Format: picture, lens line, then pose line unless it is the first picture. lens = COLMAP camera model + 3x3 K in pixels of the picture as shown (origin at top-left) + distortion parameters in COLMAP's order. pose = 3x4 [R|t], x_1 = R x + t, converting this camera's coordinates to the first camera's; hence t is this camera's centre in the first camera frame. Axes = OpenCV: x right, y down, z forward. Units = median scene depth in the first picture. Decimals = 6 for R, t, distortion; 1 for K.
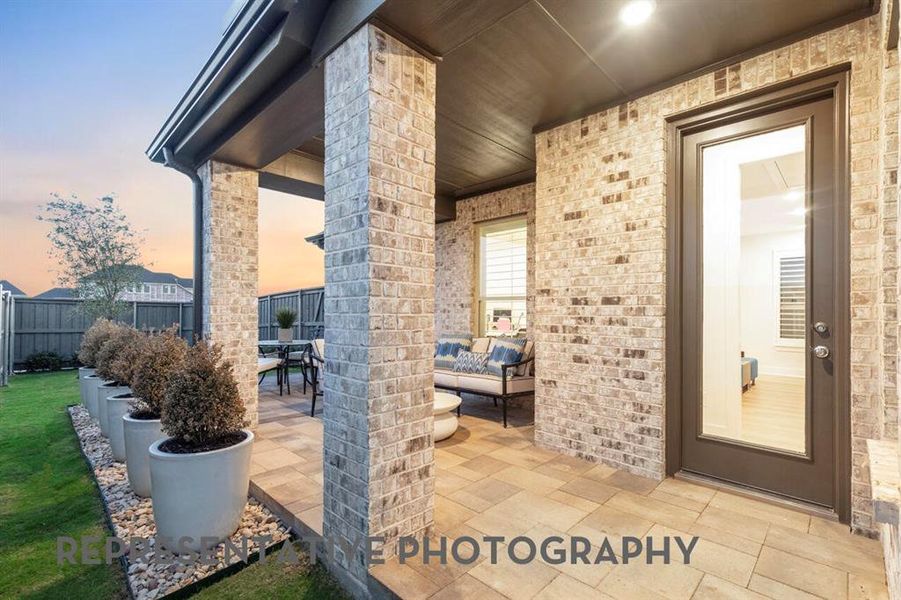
lens RADIAL K [[406.1, 0, 452.3], [0, 406.1, 304.2], [0, 0, 1]] dist [0.003808, -0.000095]
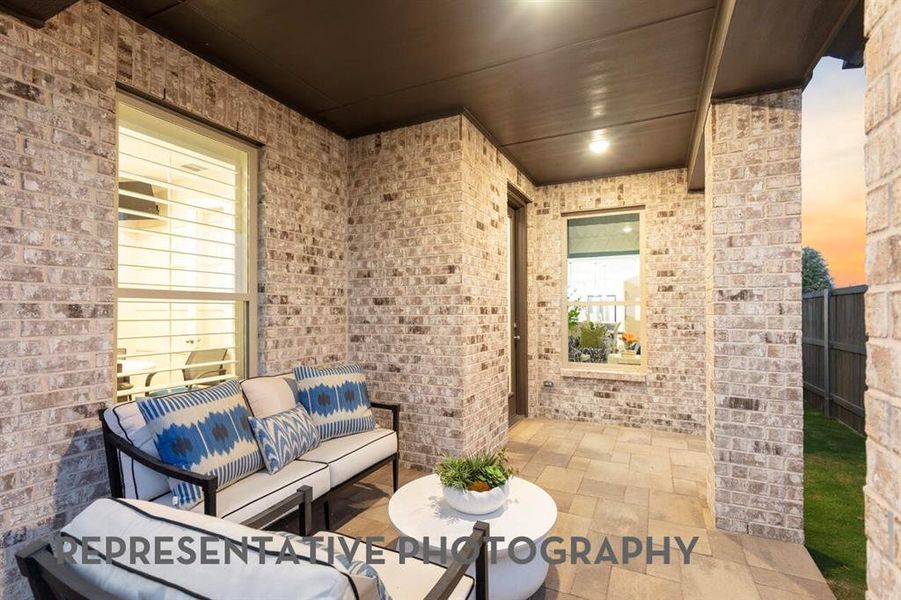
lens RADIAL K [[406.1, 0, 452.3], [0, 406.1, 304.2], [0, 0, 1]] dist [0.003808, -0.000095]
pose [[-0.305128, 0.013533, 0.952215, -0.506147], [-0.017532, 0.999650, -0.019825, -0.000969], [-0.952150, -0.022743, -0.304784, 1.084489]]
